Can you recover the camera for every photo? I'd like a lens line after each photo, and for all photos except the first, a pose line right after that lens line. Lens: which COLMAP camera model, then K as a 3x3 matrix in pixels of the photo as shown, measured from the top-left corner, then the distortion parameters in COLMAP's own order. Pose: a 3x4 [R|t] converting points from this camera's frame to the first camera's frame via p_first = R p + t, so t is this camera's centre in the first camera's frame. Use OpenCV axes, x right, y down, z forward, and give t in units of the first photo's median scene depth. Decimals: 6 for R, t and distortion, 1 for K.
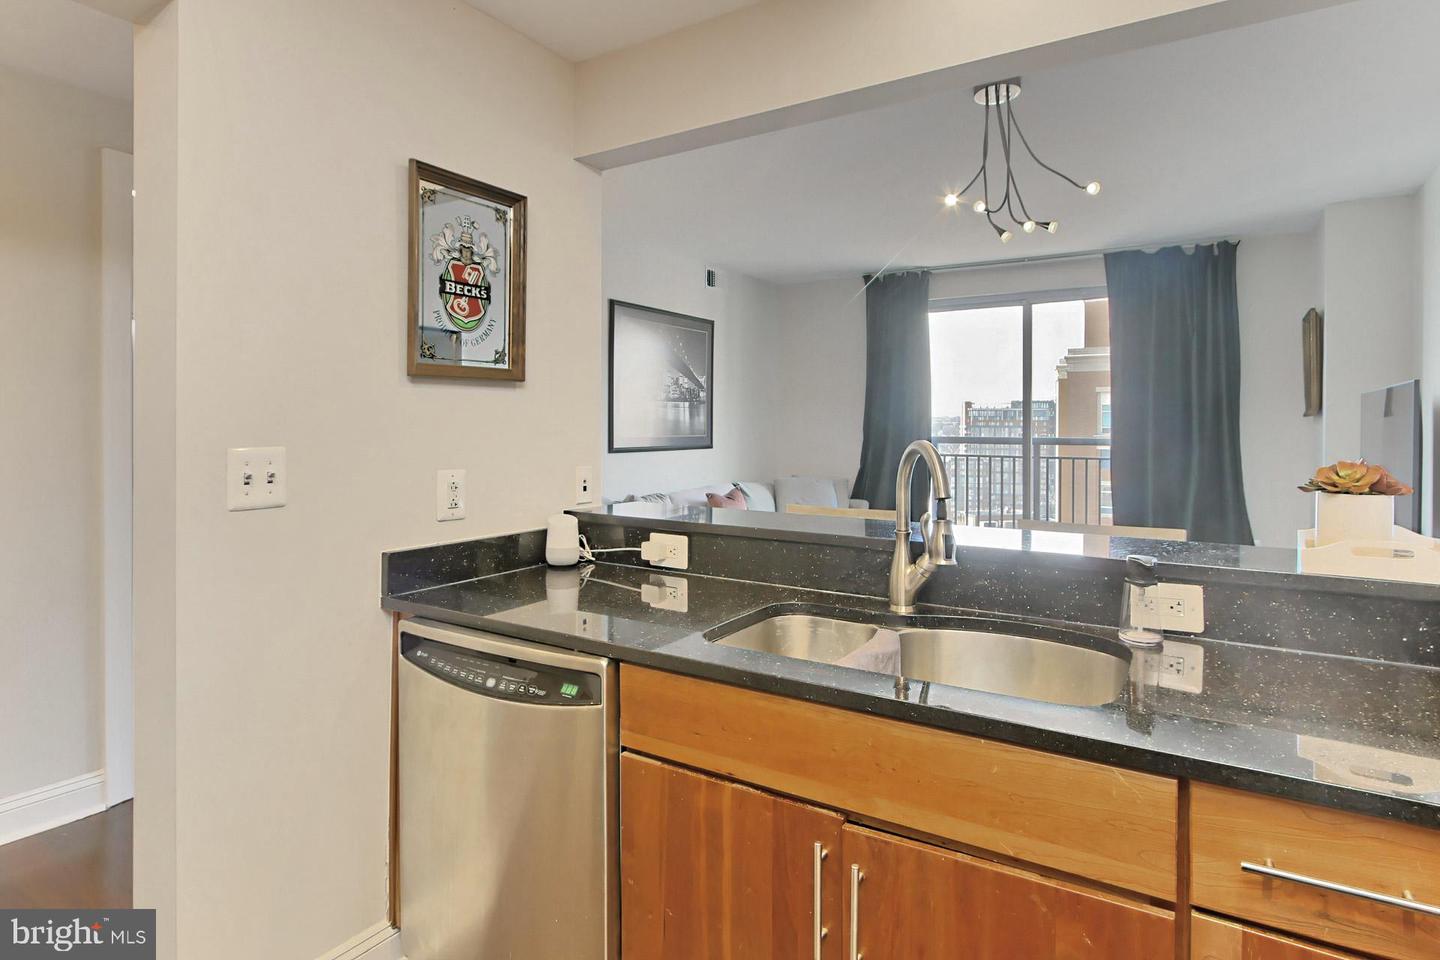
lens RADIAL K [[789.8, 0, 729.9], [0, 789.8, 422.6], [0, 0, 1]] dist [-0.026230, 0.015295]
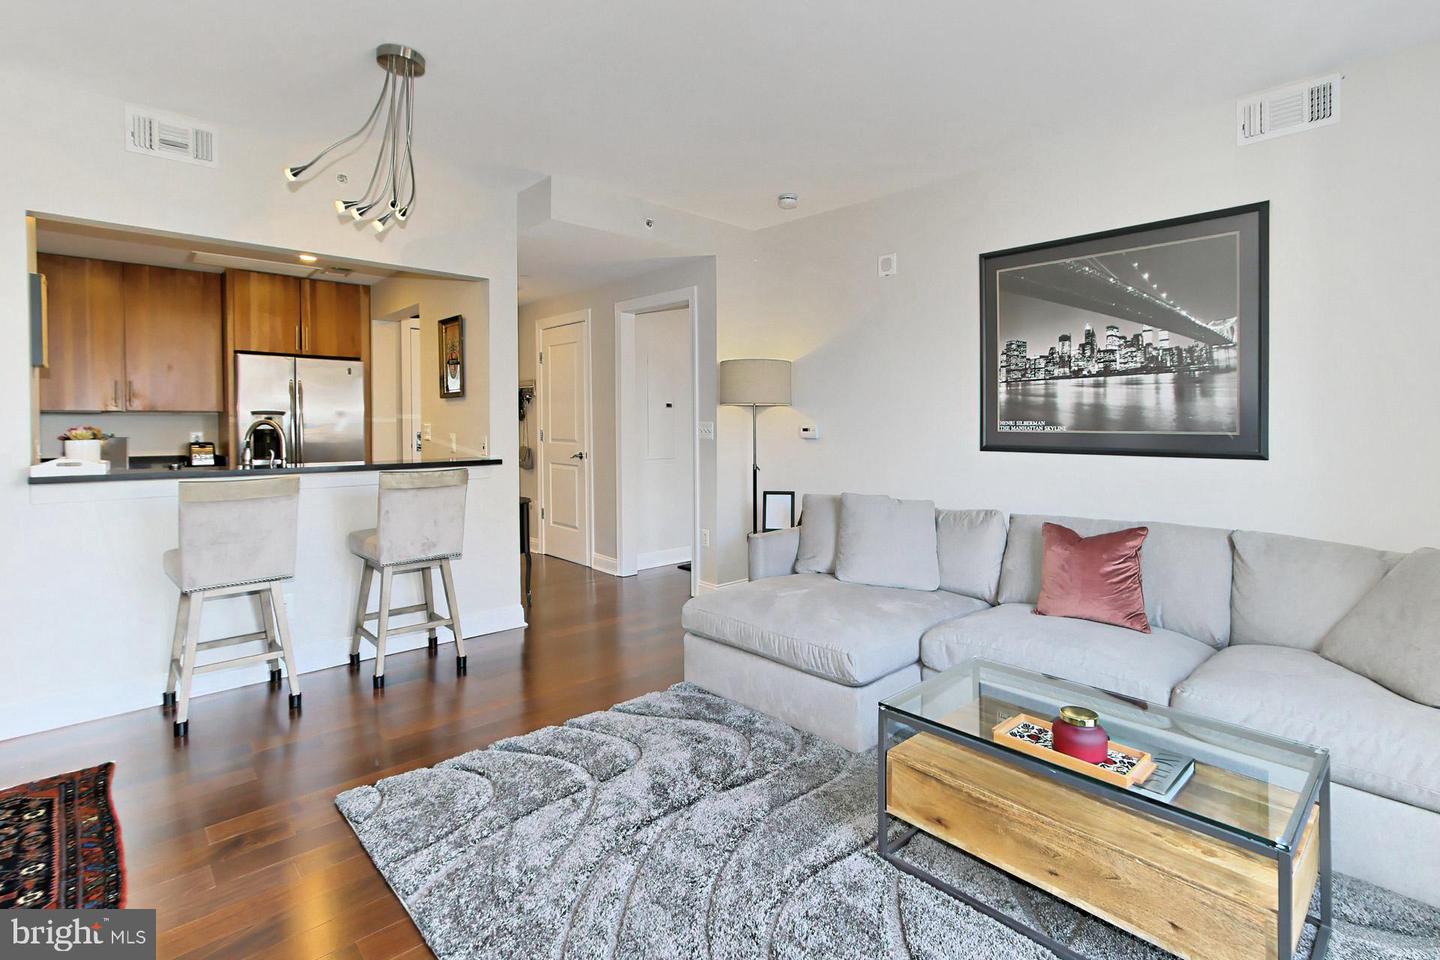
lens RADIAL K [[674.0, 0, 716.0], [0, 674.0, 424.9], [0, 0, 1]] dist [0.001628, -0.000088]
pose [[-0.291757, -0.001808, -0.956491, 0.509257], [-0.000513, 0.999998, -0.001734, 0.012155], [0.956492, -0.000015, -0.291757, 0.840725]]
